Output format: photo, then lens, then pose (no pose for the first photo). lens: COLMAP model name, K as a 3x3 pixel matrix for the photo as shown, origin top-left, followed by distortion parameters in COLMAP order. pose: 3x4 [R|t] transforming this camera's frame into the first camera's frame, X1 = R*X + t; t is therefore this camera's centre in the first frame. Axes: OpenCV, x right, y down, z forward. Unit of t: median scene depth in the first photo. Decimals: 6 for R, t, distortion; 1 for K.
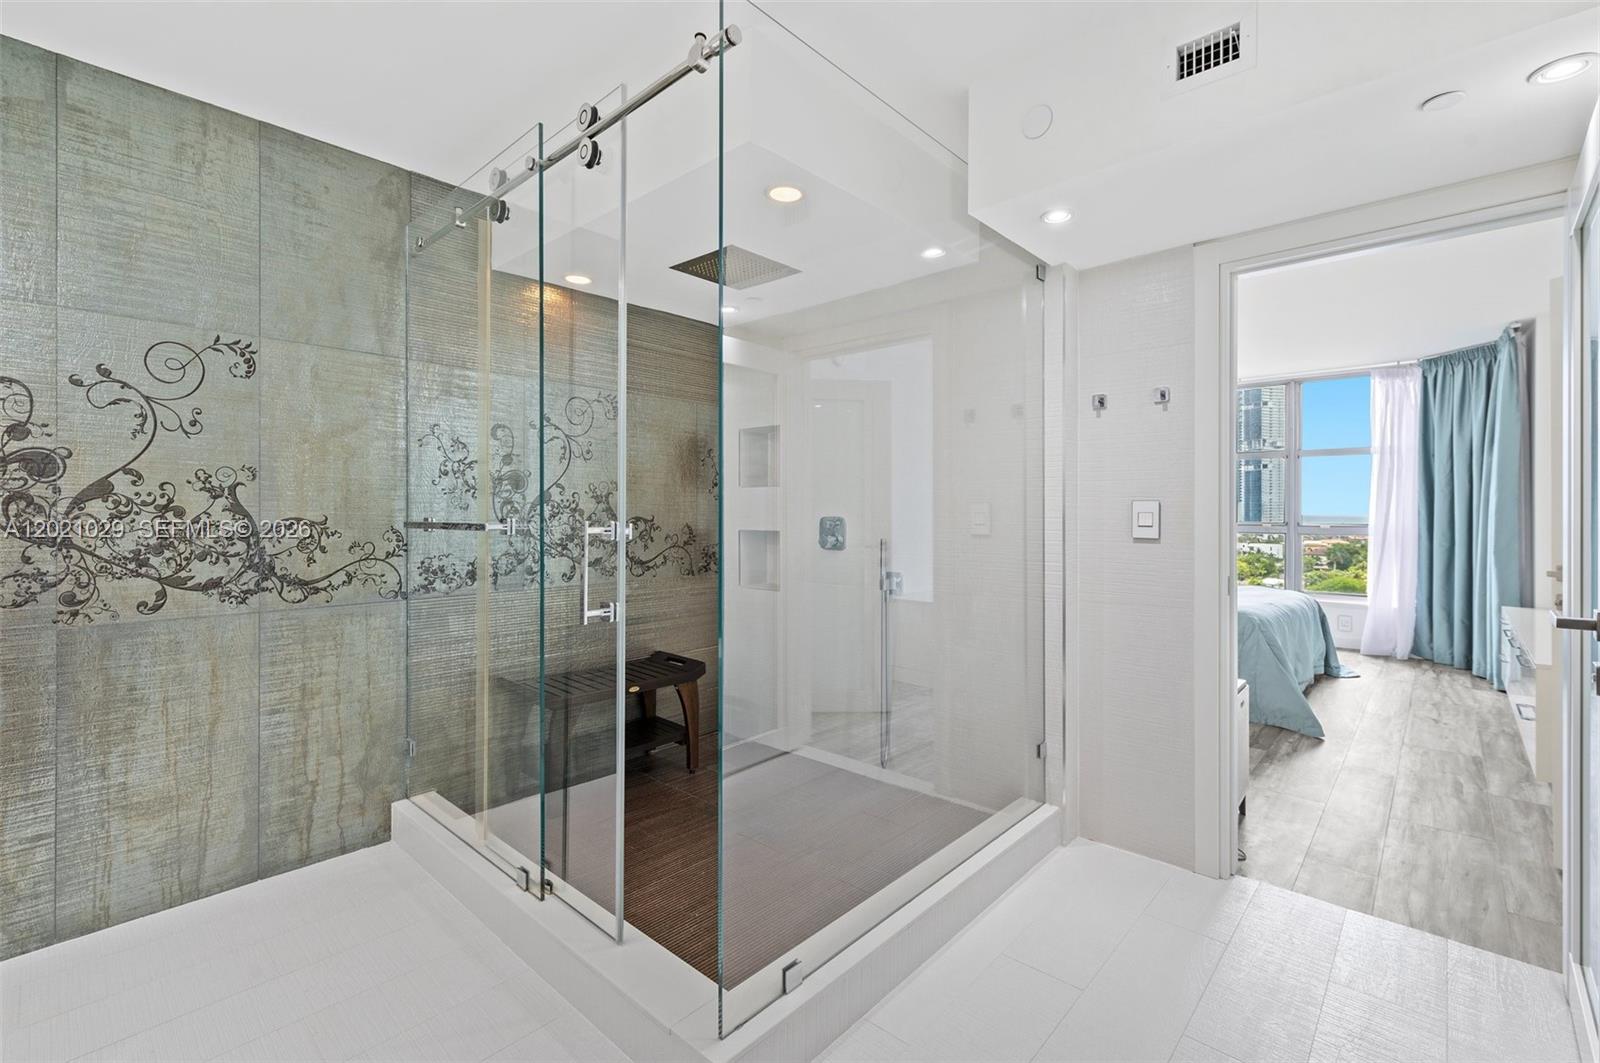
lens RADIAL K [[684.4, 0, 798.1], [0, 684.4, 512.6], [0, 0, 1]] dist [0.000560, 0.000363]
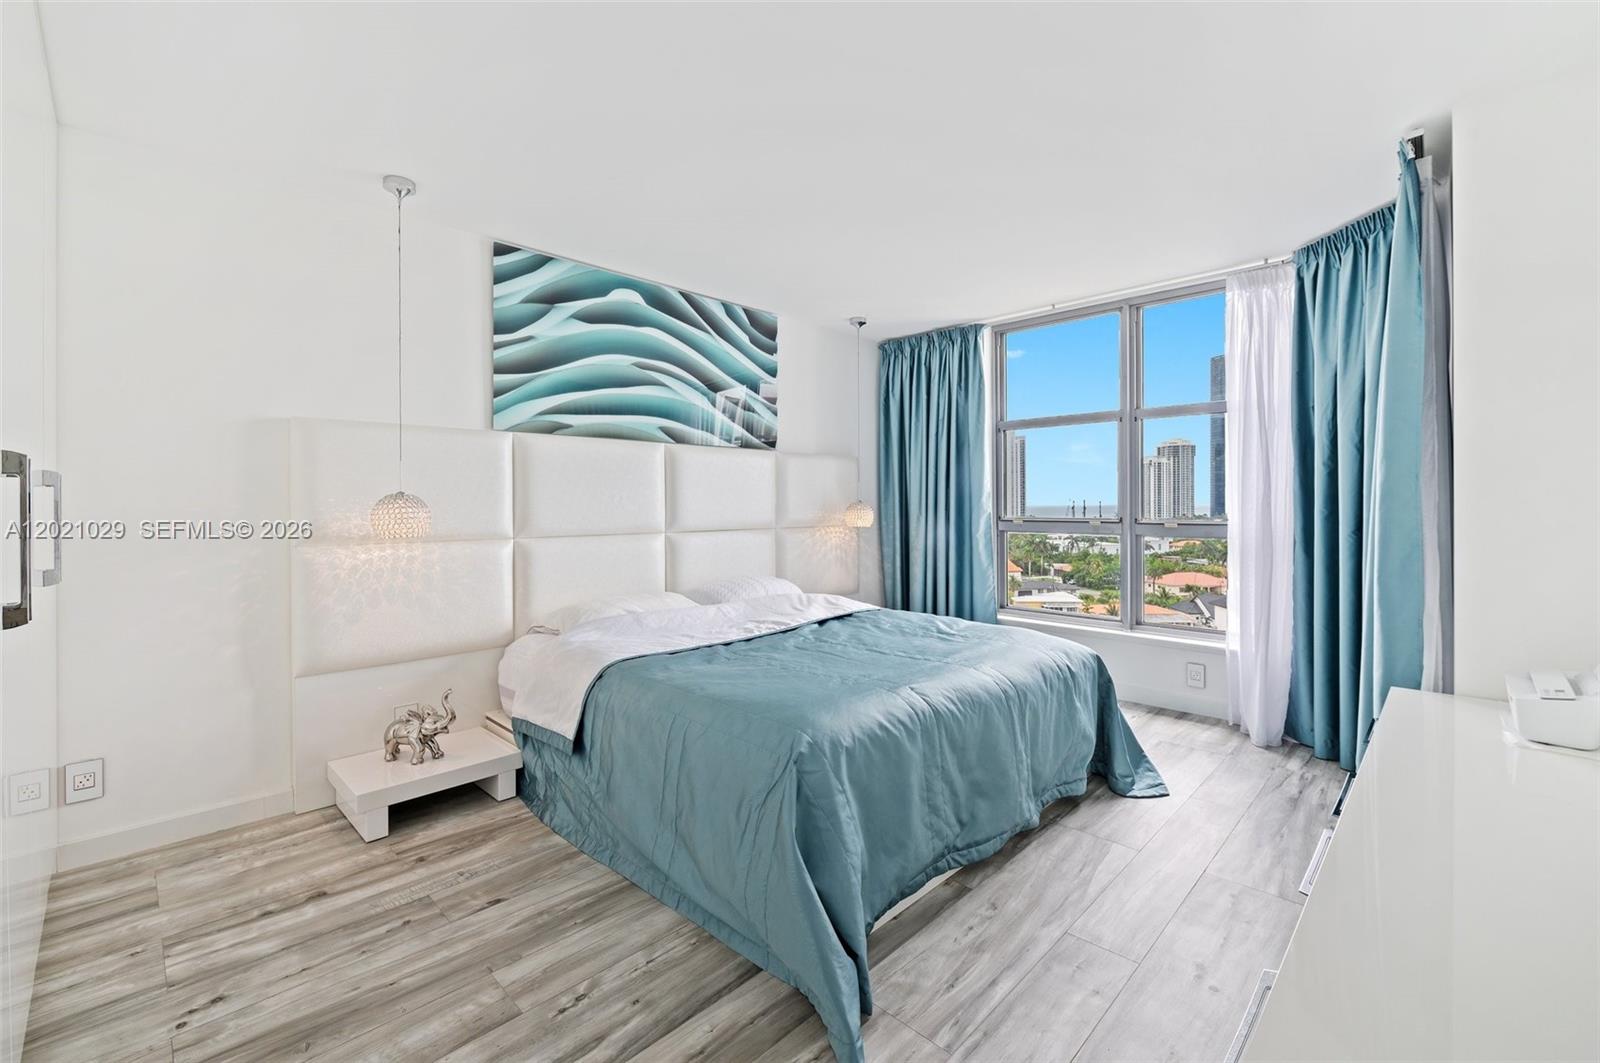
lens RADIAL K [[666.5, 0, 803.6], [0, 666.5, 503.4], [0, 0, 1]] dist [-0.000984, -0.000055]
pose [[0.999680, -0.003703, -0.025020, 0.458491], [0.003693, 0.999993, -0.000446, -0.000087], [0.025022, 0.000354, 0.999687, 0.374950]]
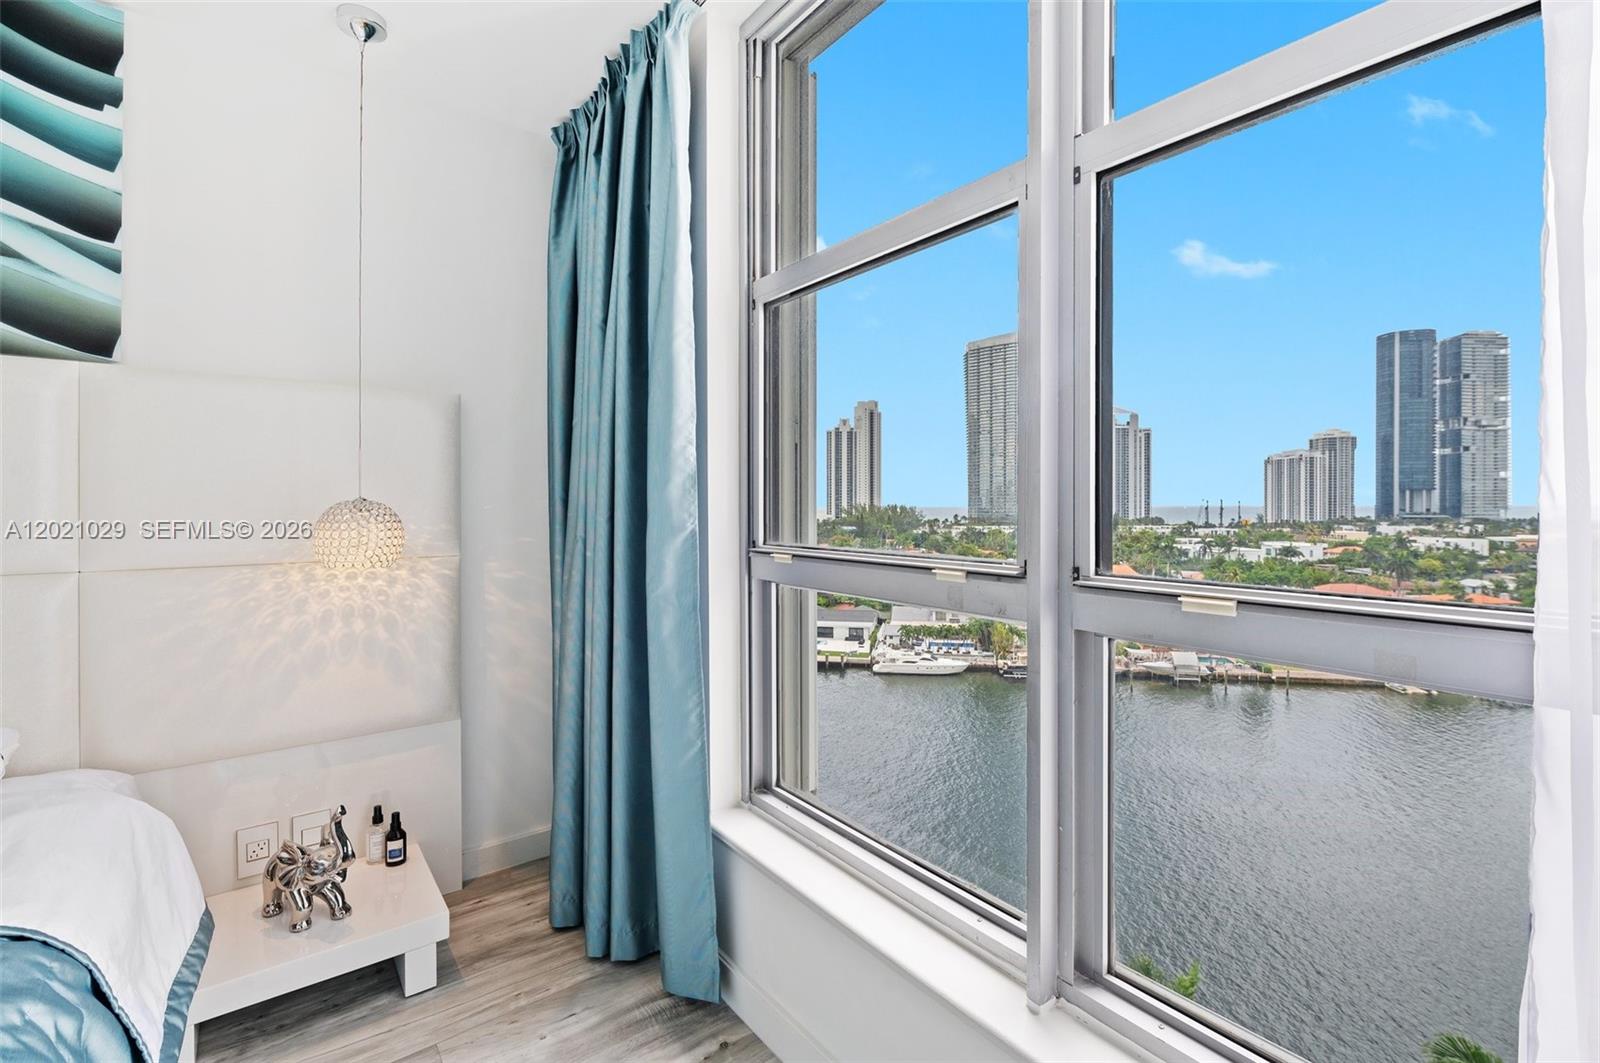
lens RADIAL K [[697.3, 0, 809.4], [0, 697.3, 505.1], [0, 0, 1]] dist [0.002127, -0.007280]
pose [[0.987382, -0.000817, -0.158353, 0.740295], [0.001295, 0.999995, 0.002915, 0.000075], [0.158350, -0.003083, 0.987378, 0.880338]]
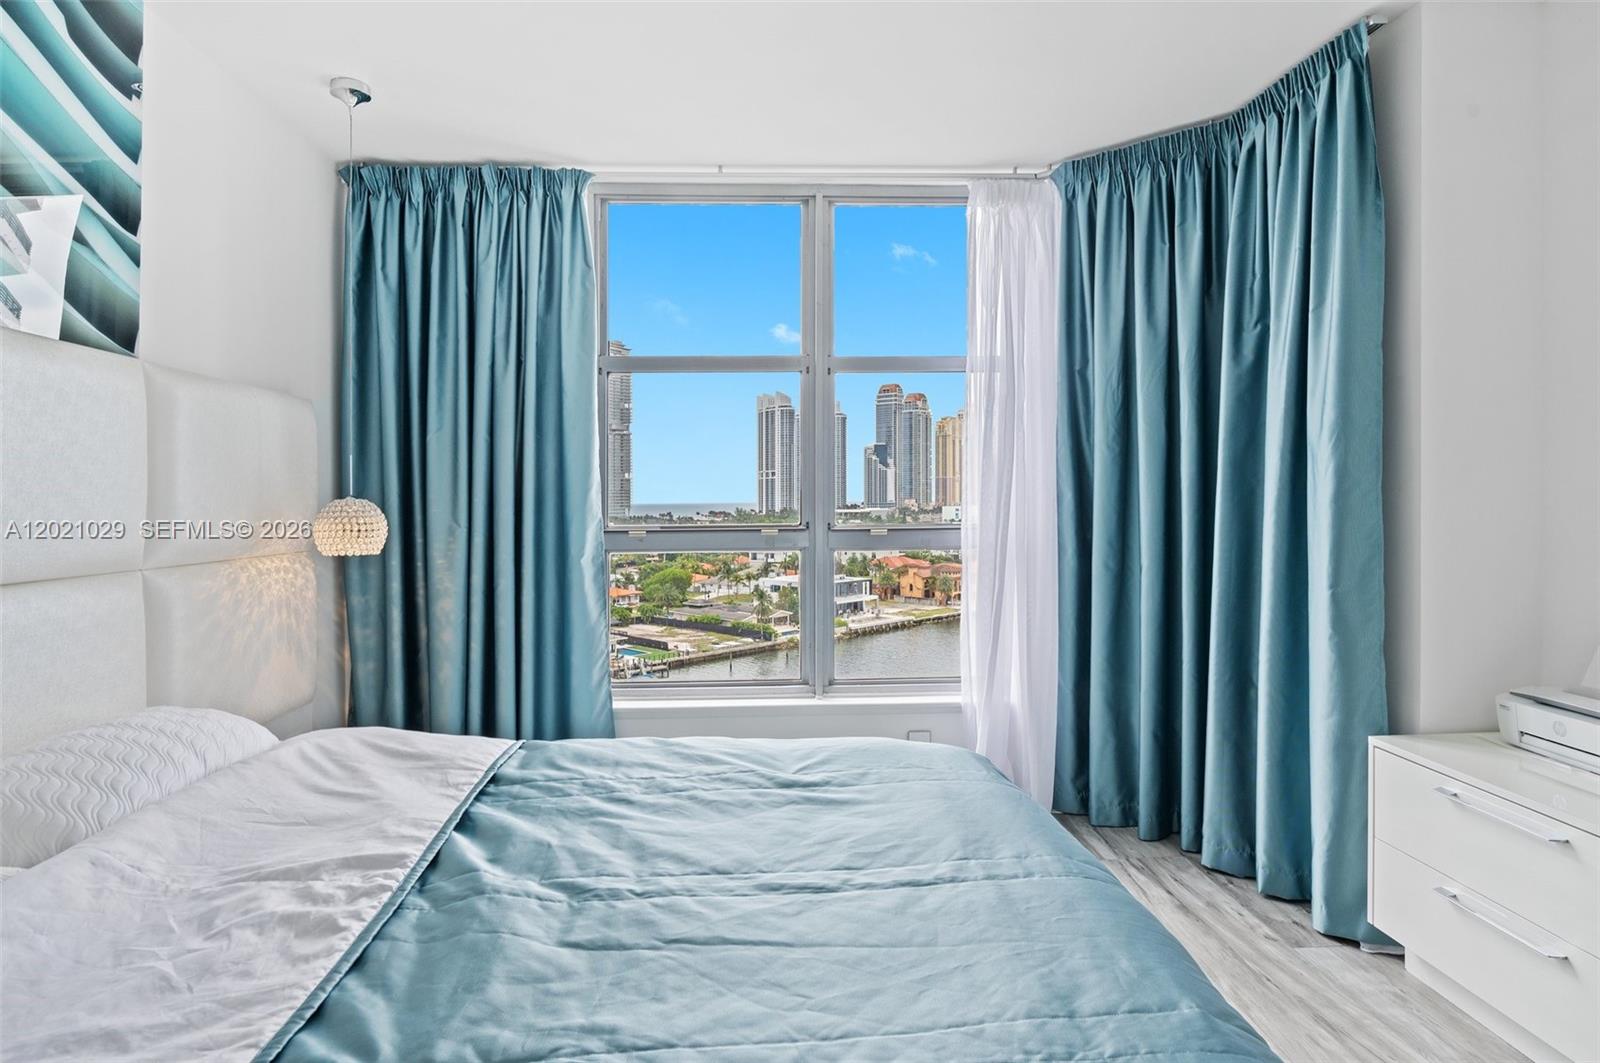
lens RADIAL K [[891.5, 0, 784.9], [0, 891.5, 500.3], [0, 0, 1]] dist [0.004157, 0.001993]
pose [[0.694853, -0.007121, 0.719117, 0.325062], [0.009997, 0.999950, 0.000242, 0.000887], [-0.719082, 0.007021, 0.694889, 0.676523]]
